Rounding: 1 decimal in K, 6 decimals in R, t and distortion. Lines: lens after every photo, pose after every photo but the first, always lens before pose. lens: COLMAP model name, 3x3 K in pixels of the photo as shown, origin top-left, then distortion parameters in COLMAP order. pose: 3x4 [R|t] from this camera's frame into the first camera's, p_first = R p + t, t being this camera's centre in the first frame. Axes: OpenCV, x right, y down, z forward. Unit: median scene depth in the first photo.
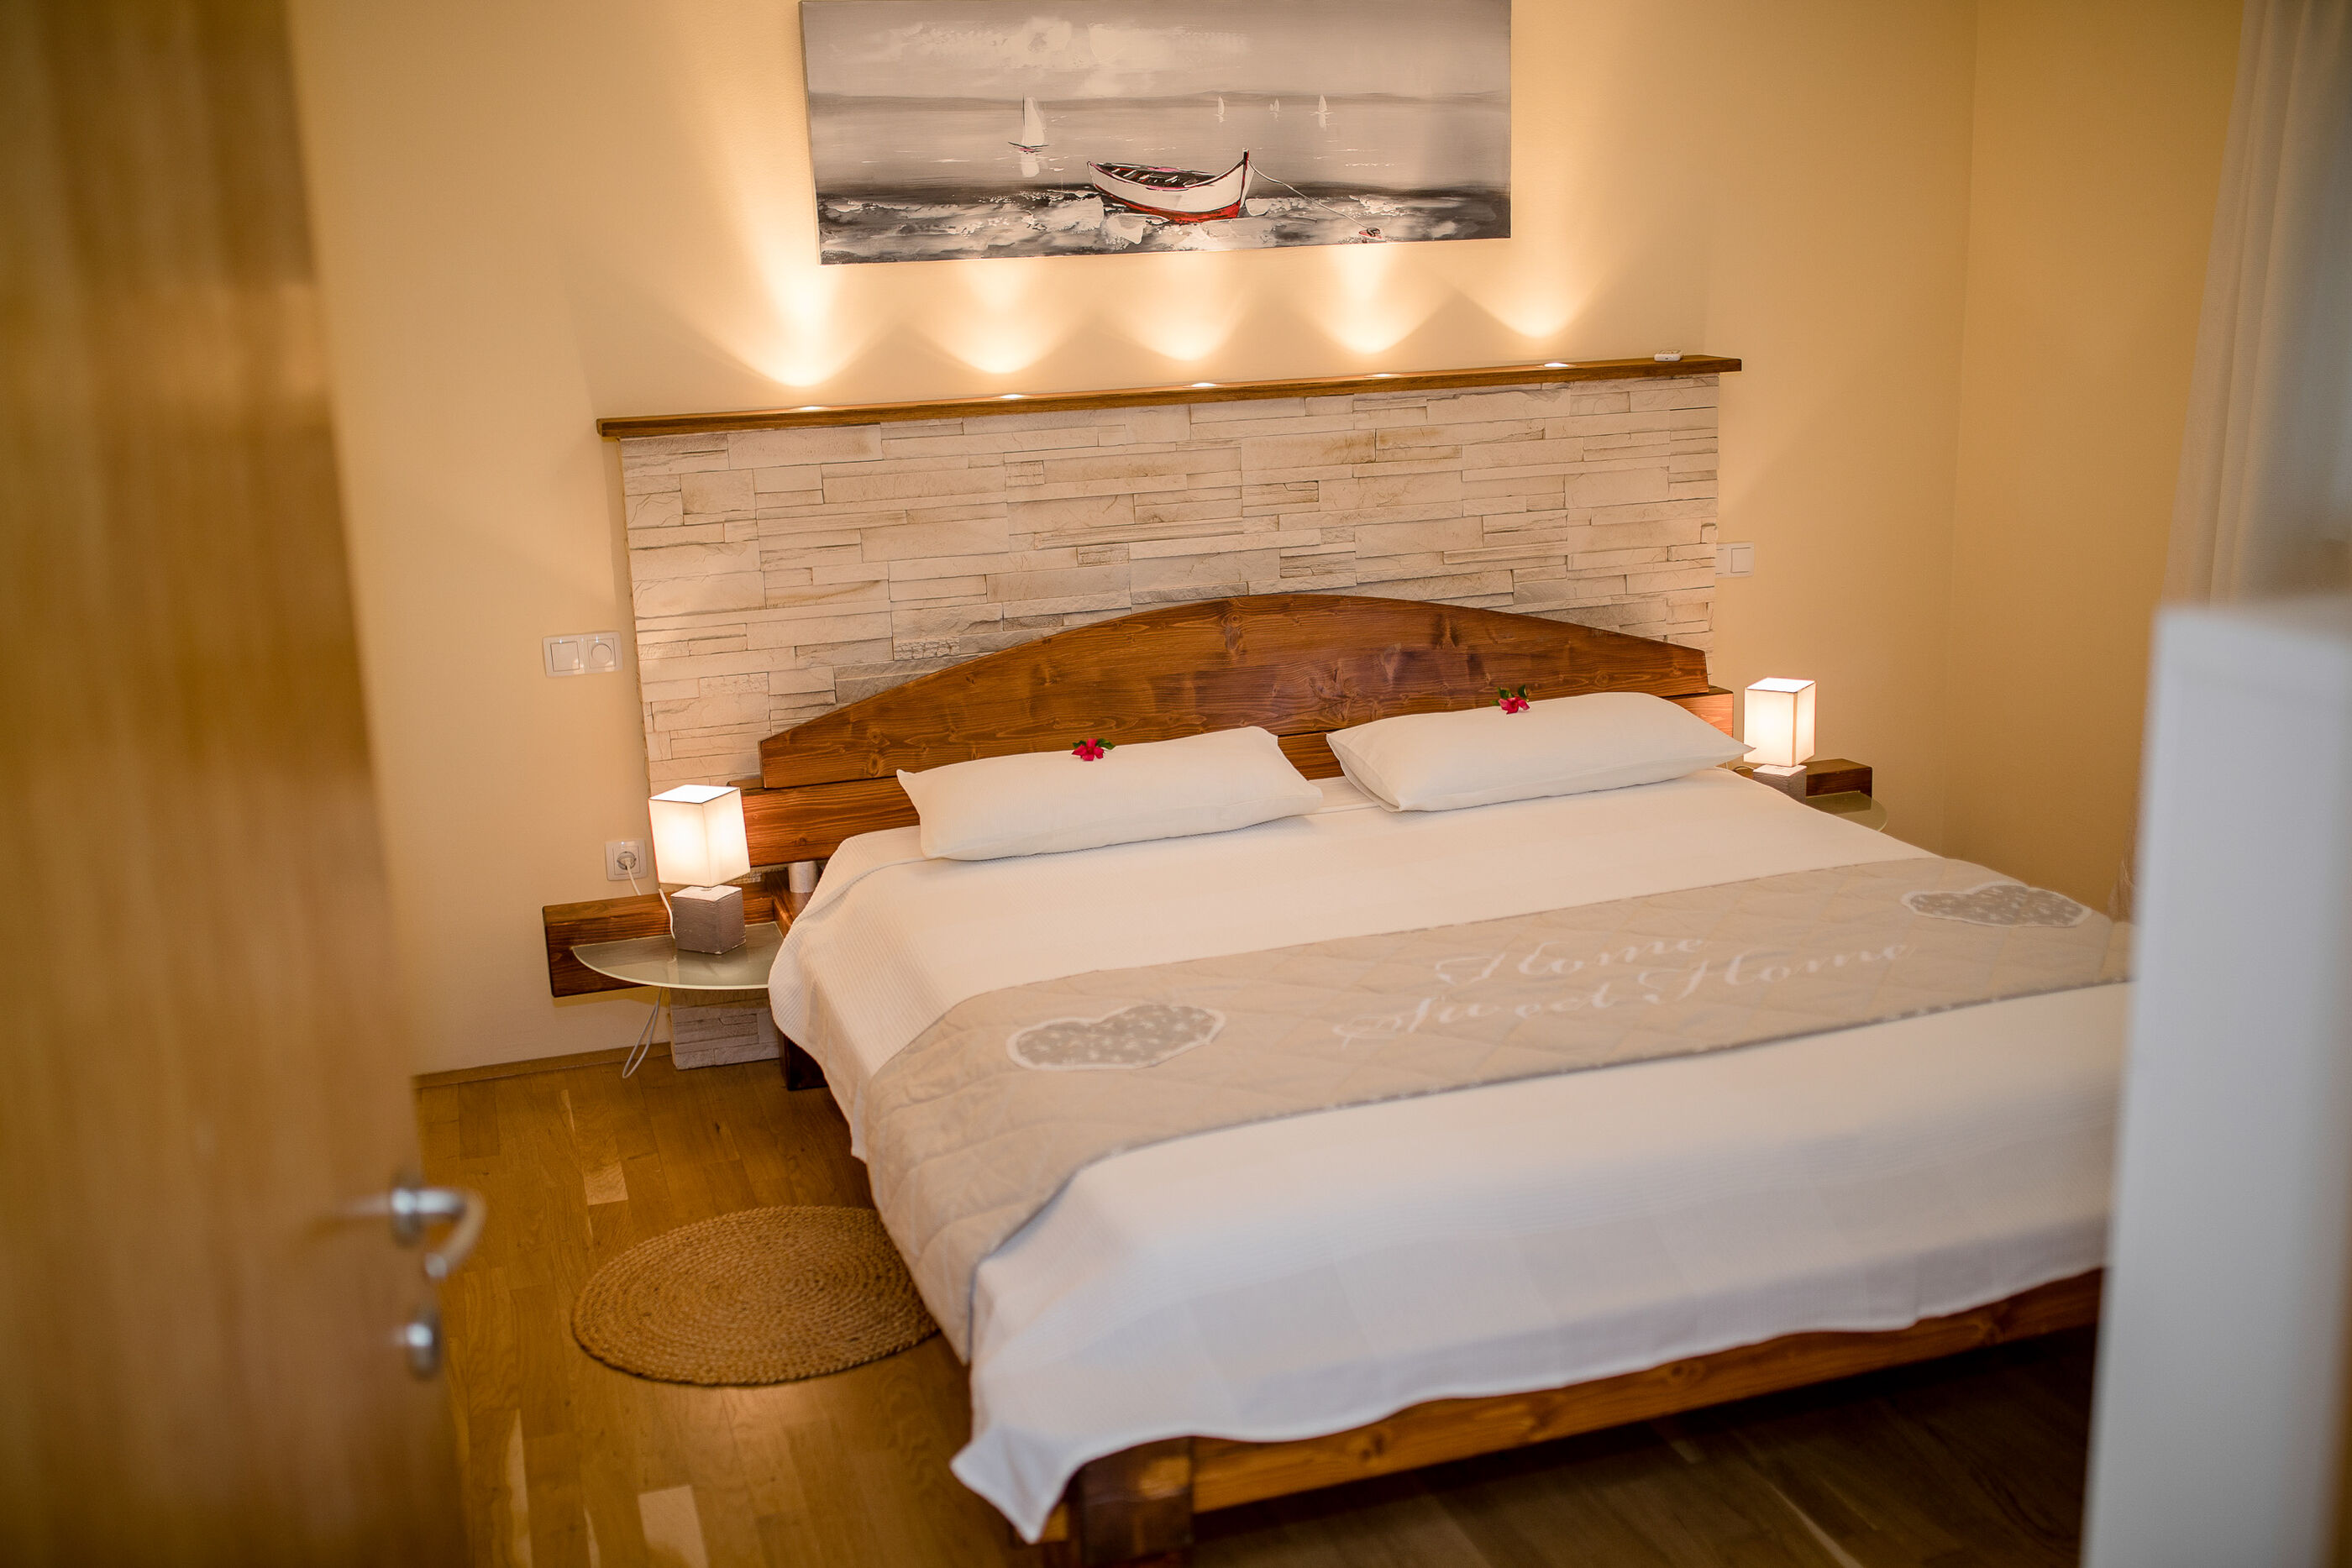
lens RADIAL K [[2238.4, 0, 1177.1], [0, 2238.4, 792.3], [0, 0, 1]] dist [-0.038588, 0.000000]
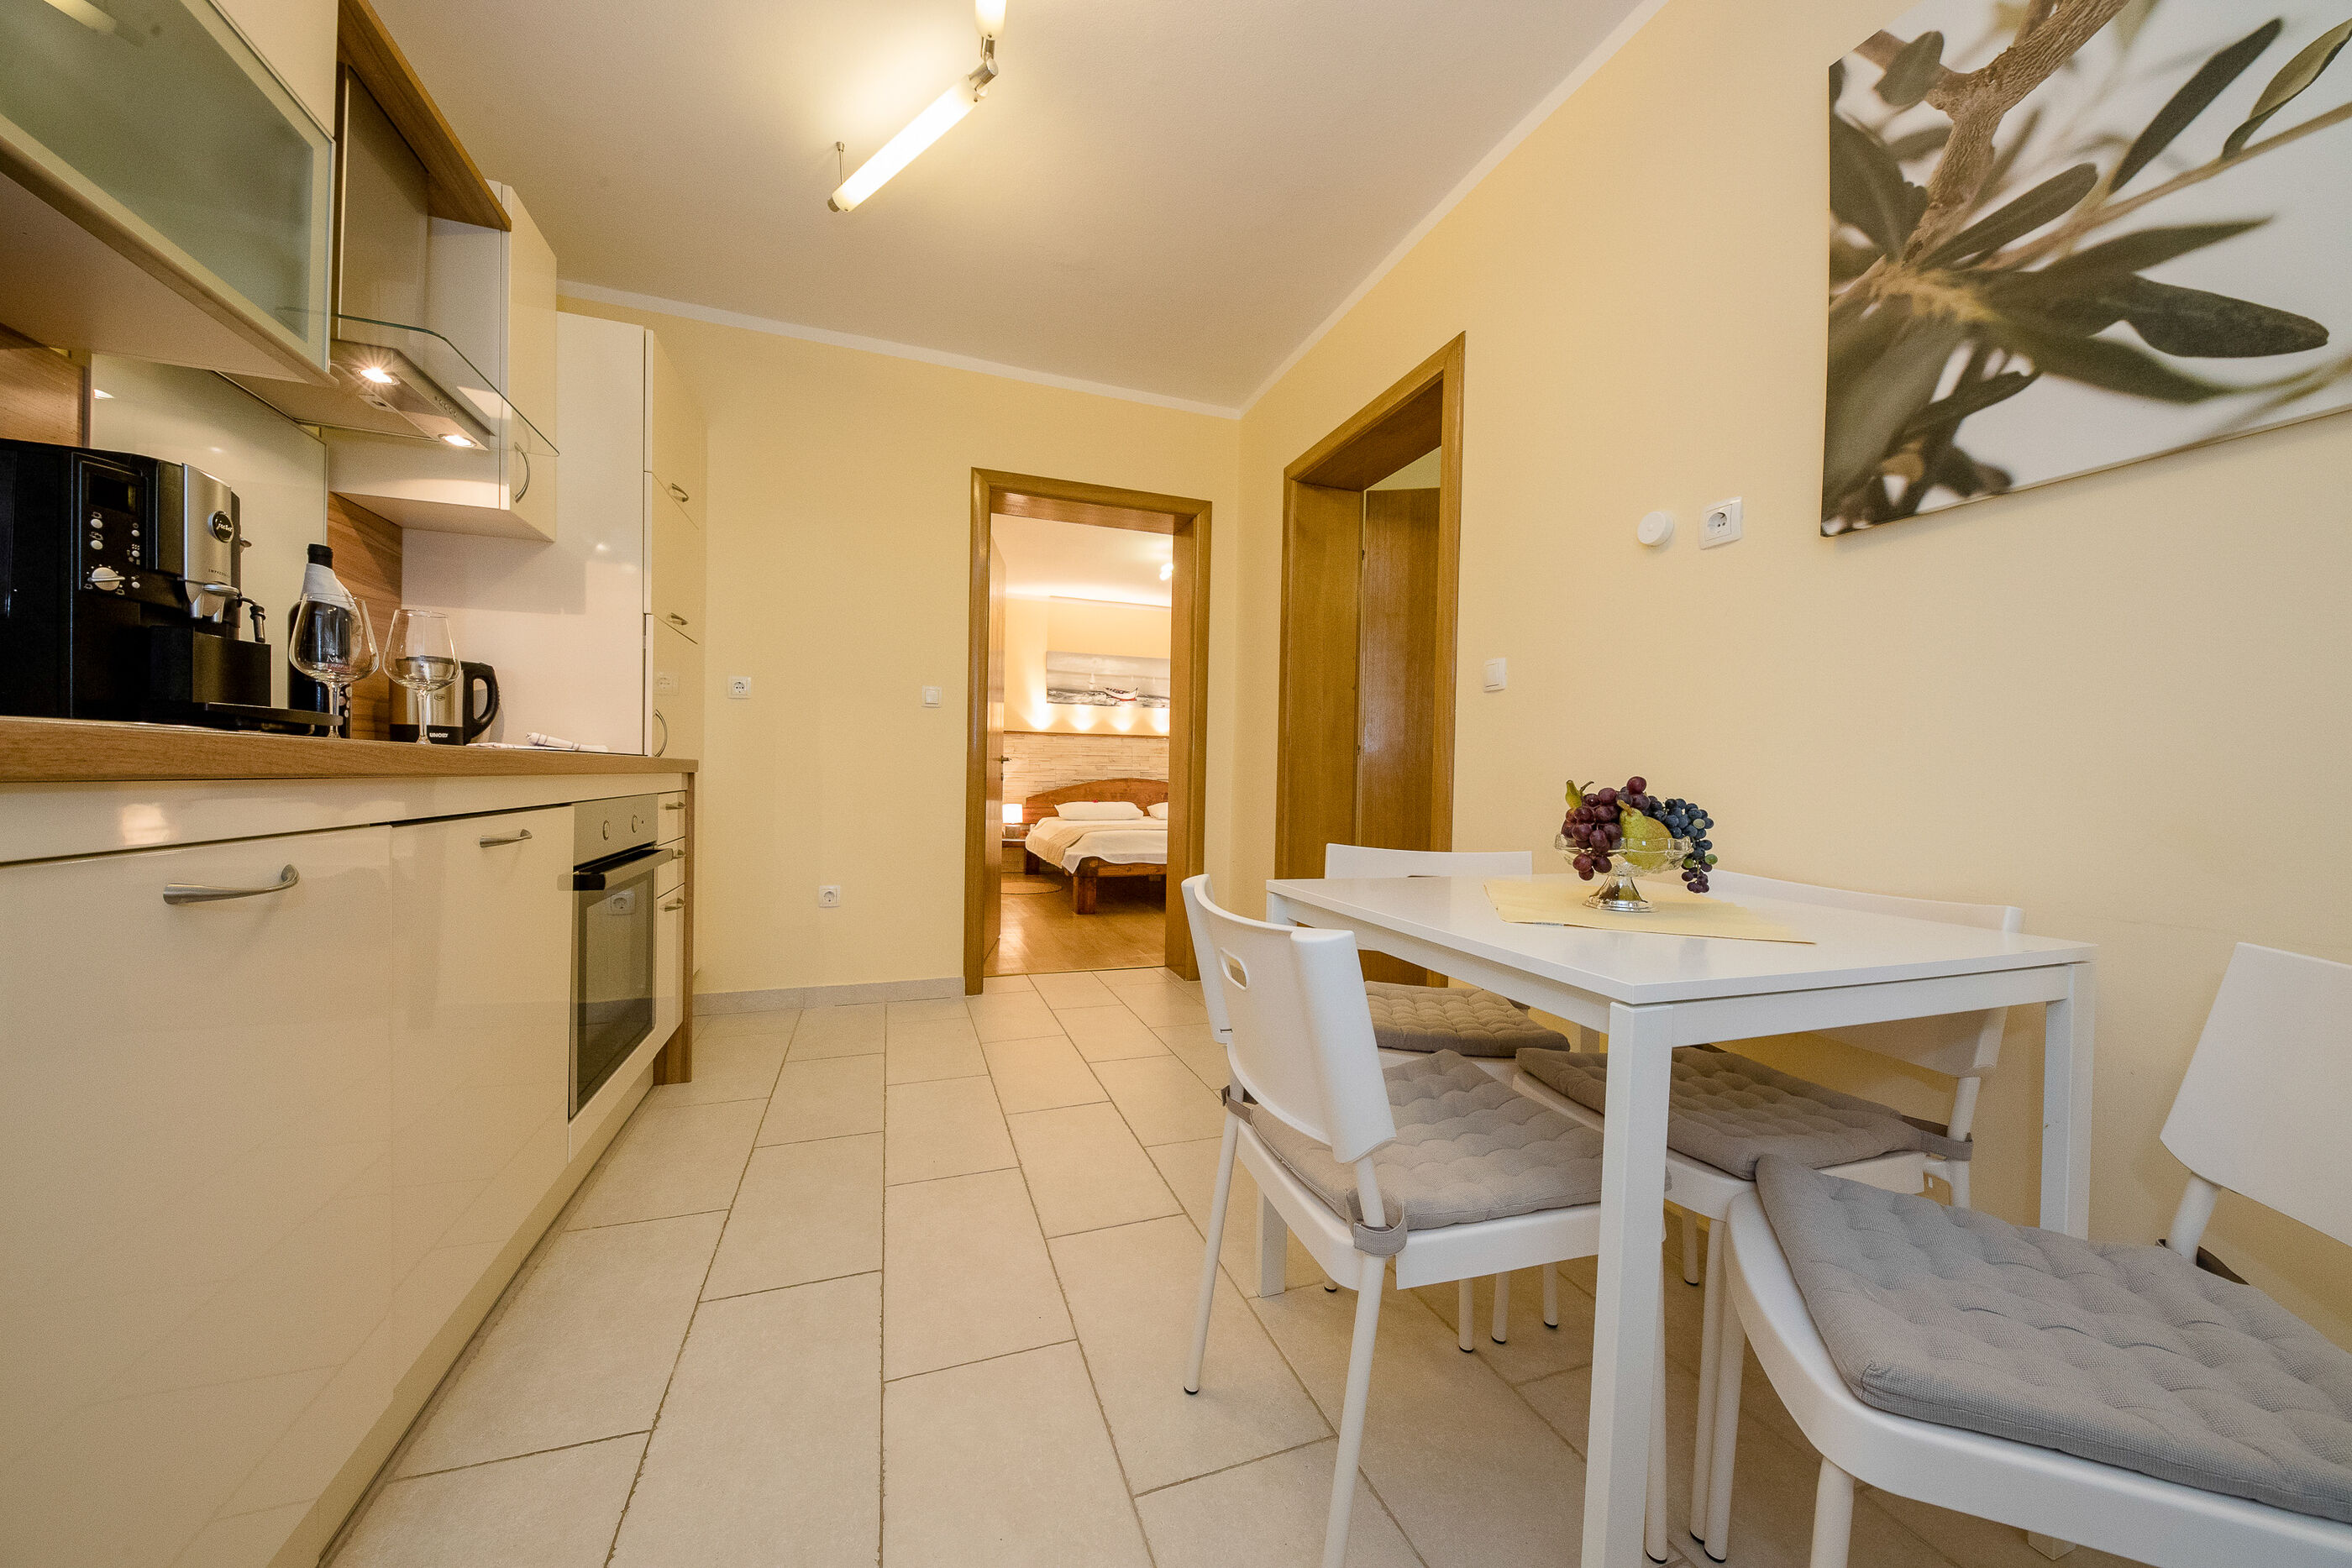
lens RADIAL K [[807.3, 0, 1186.2], [0, 807.3, 790.3], [0, 0, 1]] dist [-0.005859, -0.001462]
pose [[0.997971, 0.048909, 0.040768, 0.077211], [-0.038930, 0.975362, -0.217149, 0.302701], [-0.050384, 0.215122, 0.975287, -0.653687]]
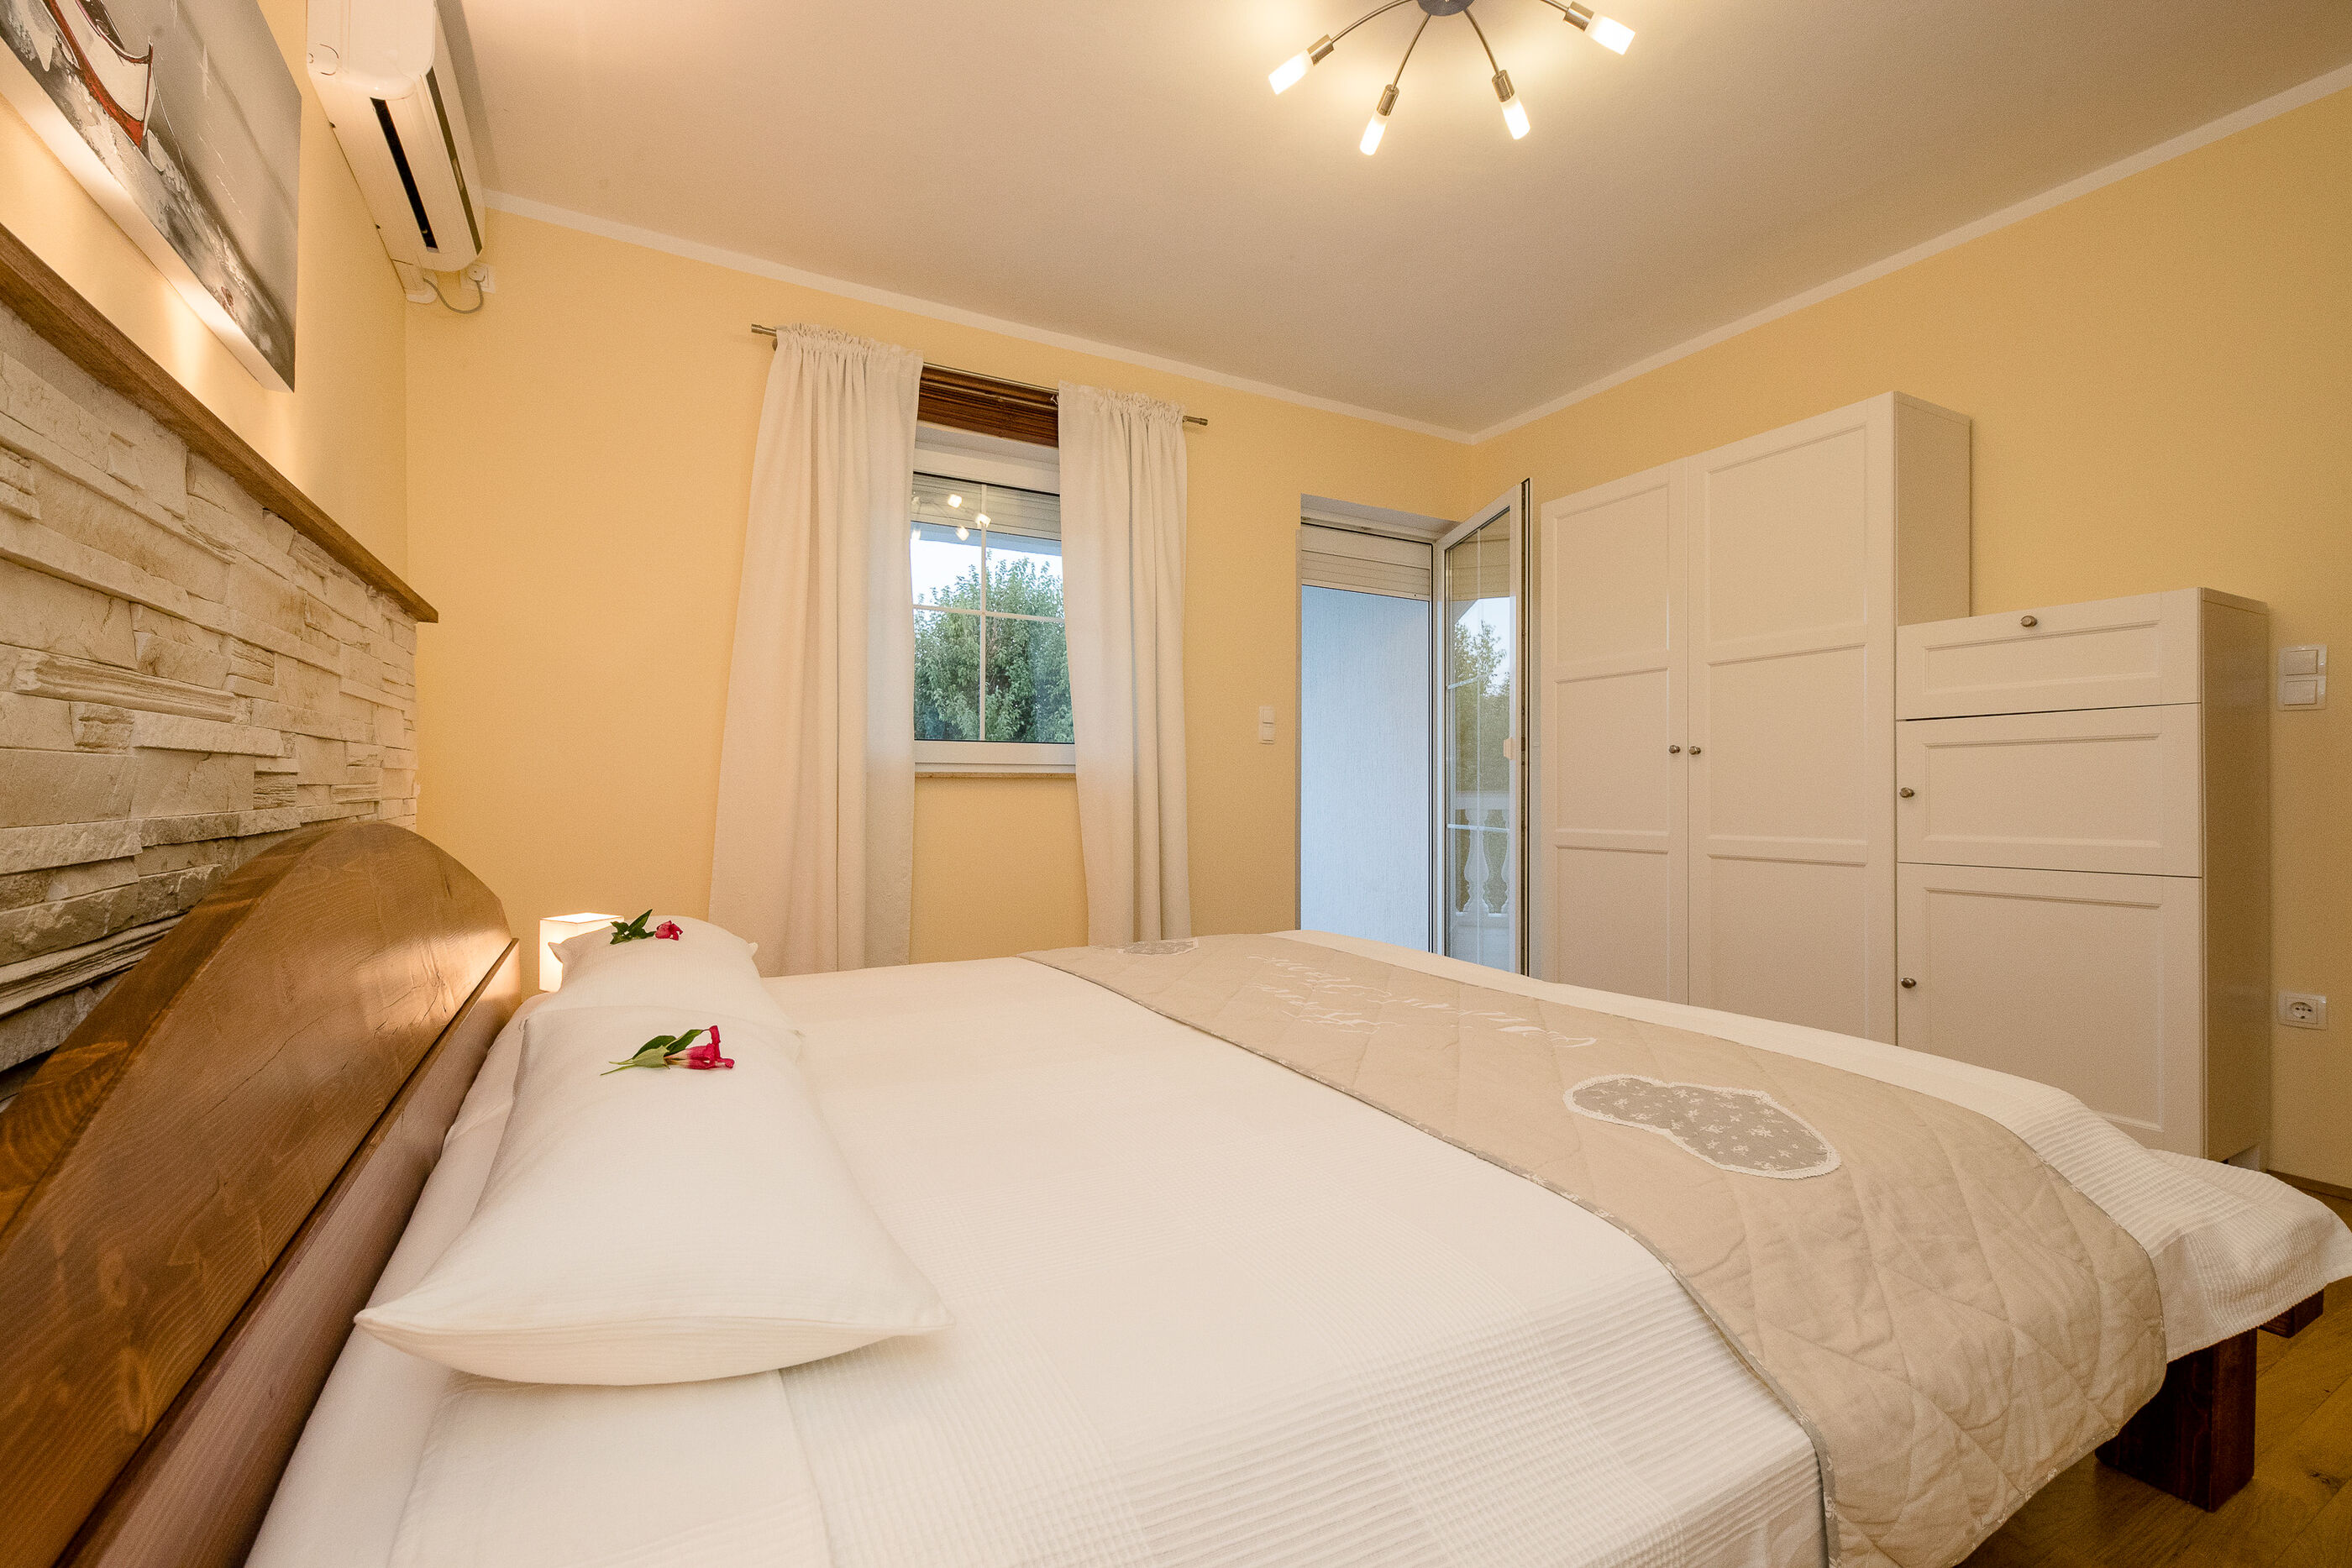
lens RADIAL K [[987.5, 0, 1176.3], [0, 987.5, 786.9], [0, 0, 1]] dist [-0.001593, -0.000028]
pose [[-0.197176, 0.032806, 0.979819, -0.255645], [0.238072, 0.971126, 0.015394, -0.050762], [-0.951022, 0.236303, -0.199293, 0.853660]]
